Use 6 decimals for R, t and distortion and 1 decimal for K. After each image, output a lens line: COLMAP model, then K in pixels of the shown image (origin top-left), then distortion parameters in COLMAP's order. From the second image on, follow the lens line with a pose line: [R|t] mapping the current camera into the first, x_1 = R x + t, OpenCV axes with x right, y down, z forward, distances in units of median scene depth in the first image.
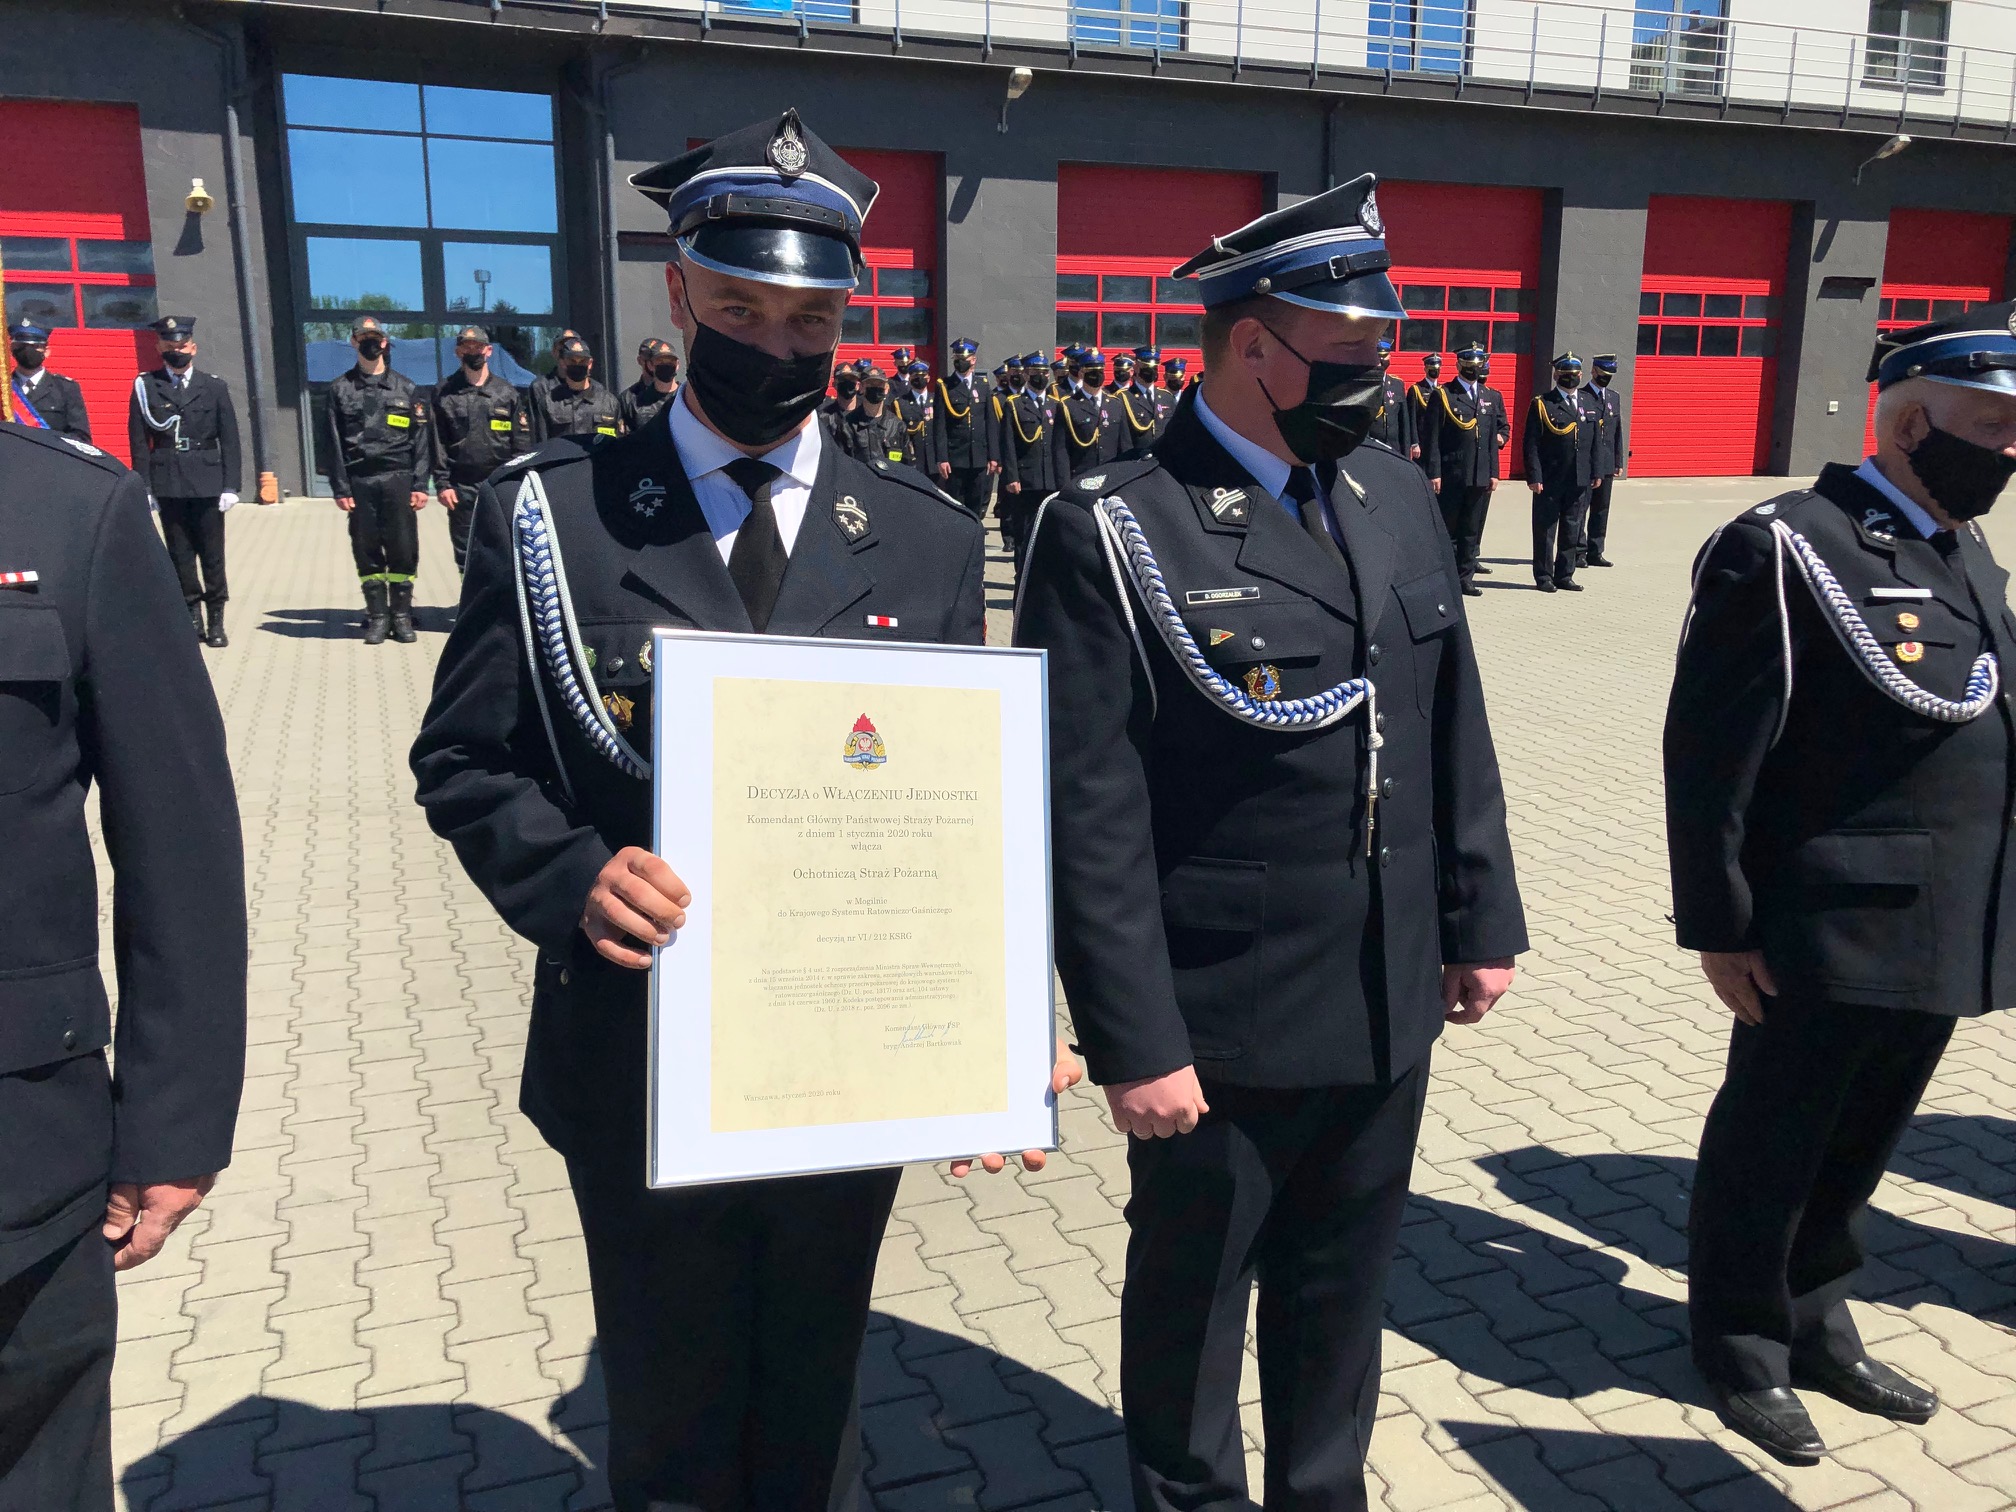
lens RADIAL K [[1745.4, 0, 1008.0], [0, 1745.4, 756.0], [0, 0, 1]] dist [0.001283, 0.058738]
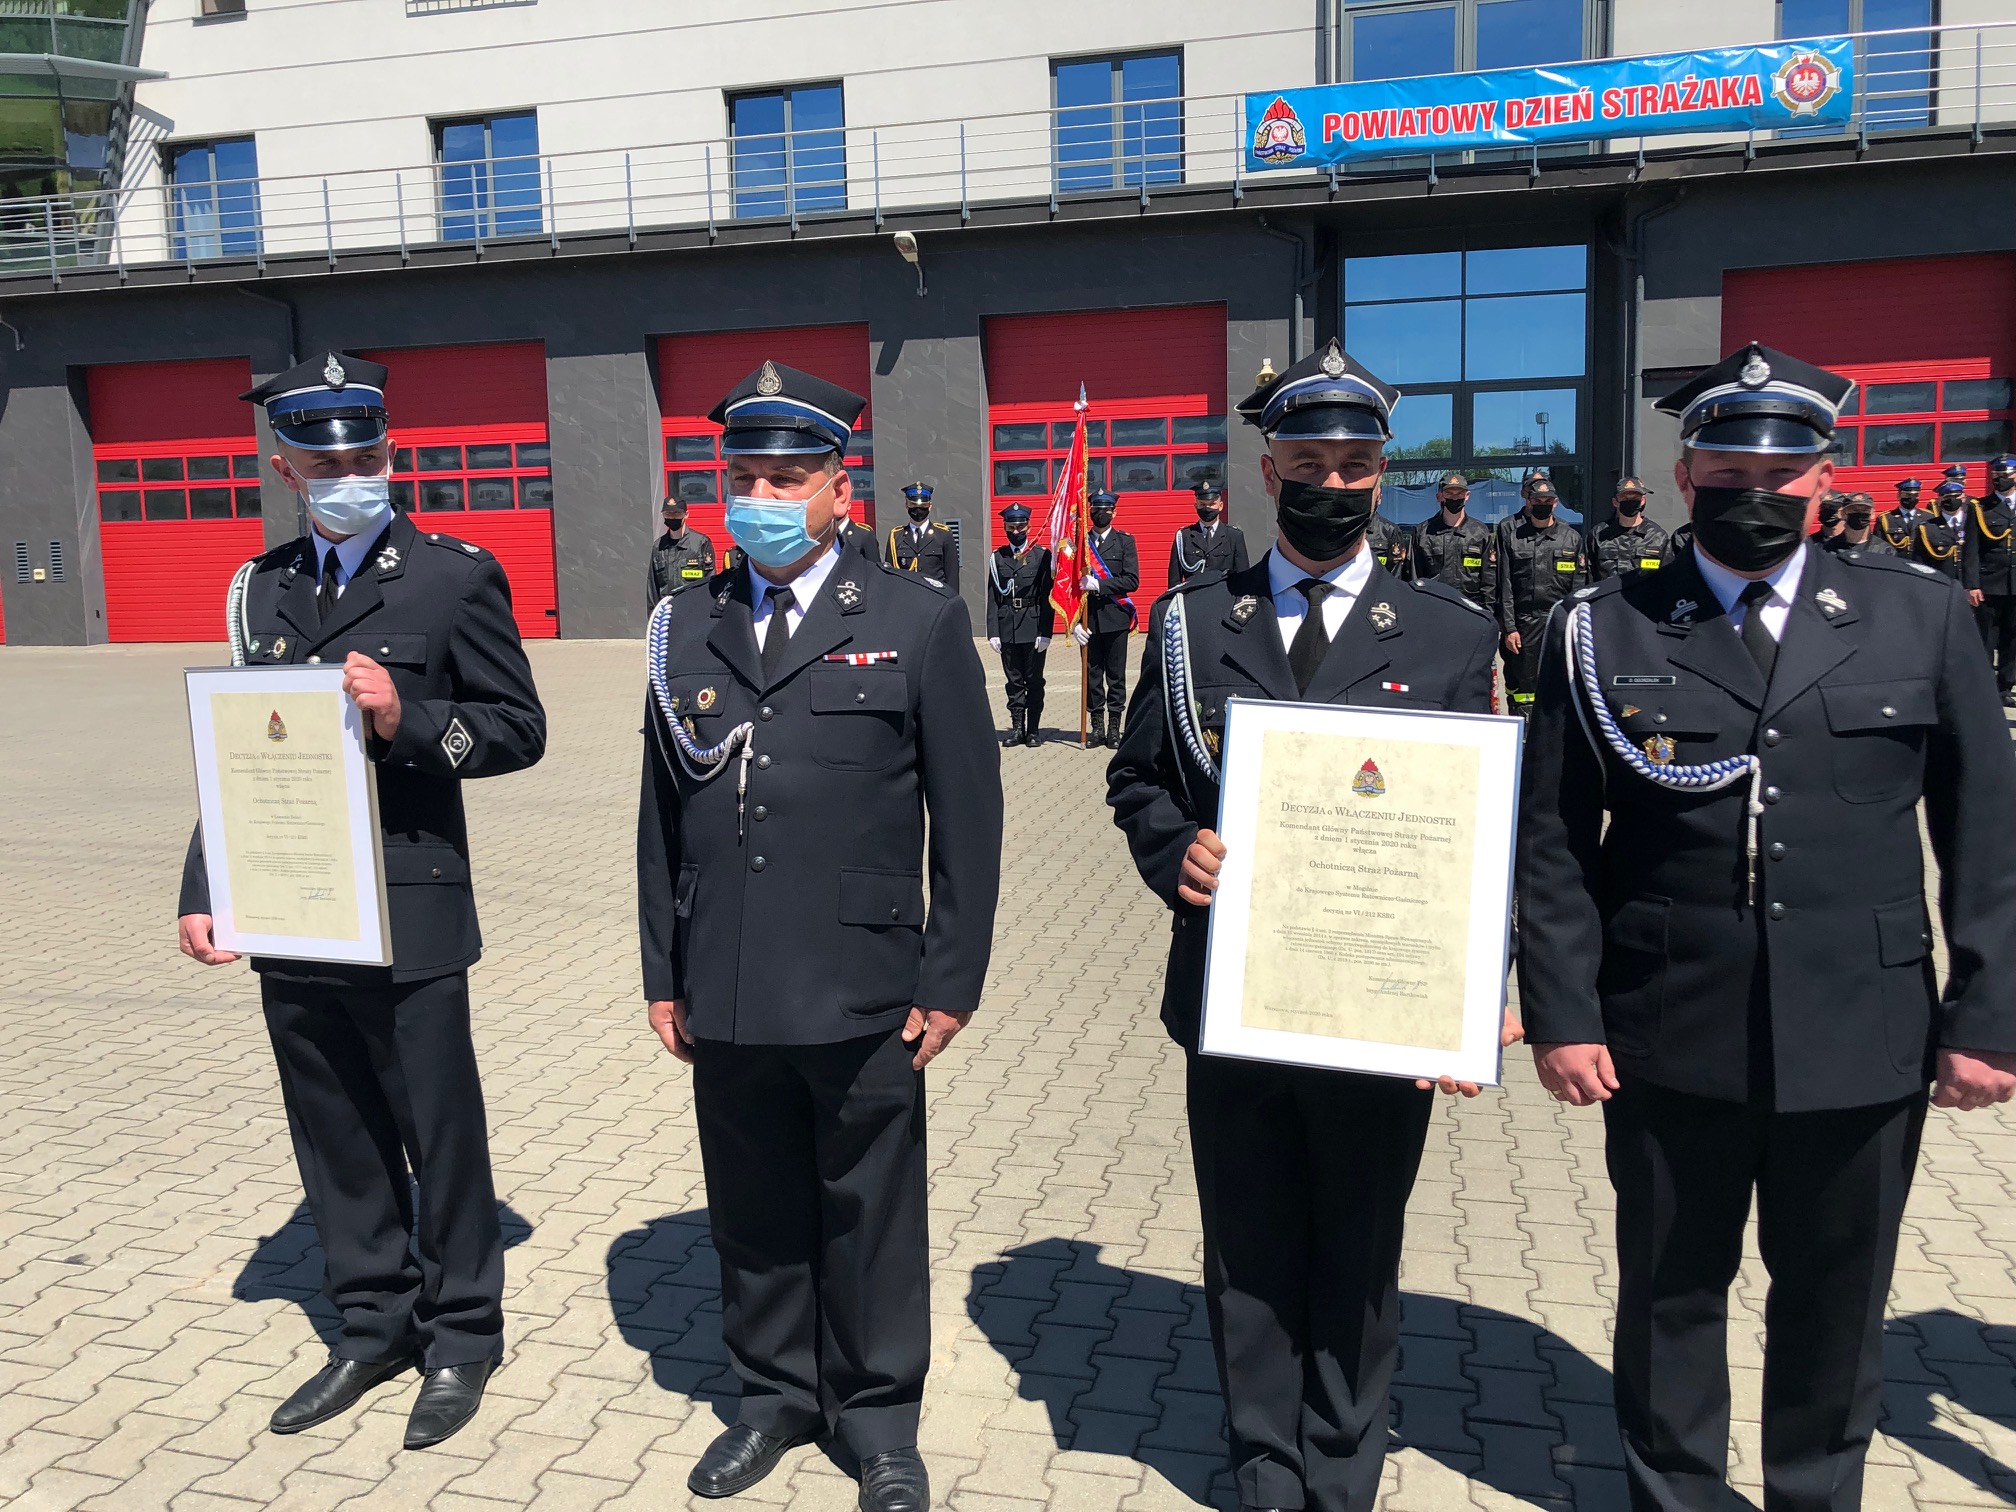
lens RADIAL K [[1648.2, 0, 1008.0], [0, 1648.2, 756.0], [0, 0, 1]] dist [0.106262, -0.062015]
pose [[0.842175, 0.045694, -0.537264, 0.394215], [-0.083543, 0.995428, -0.046296, 0.060973], [0.532693, 0.083874, 0.842142, -0.314513]]
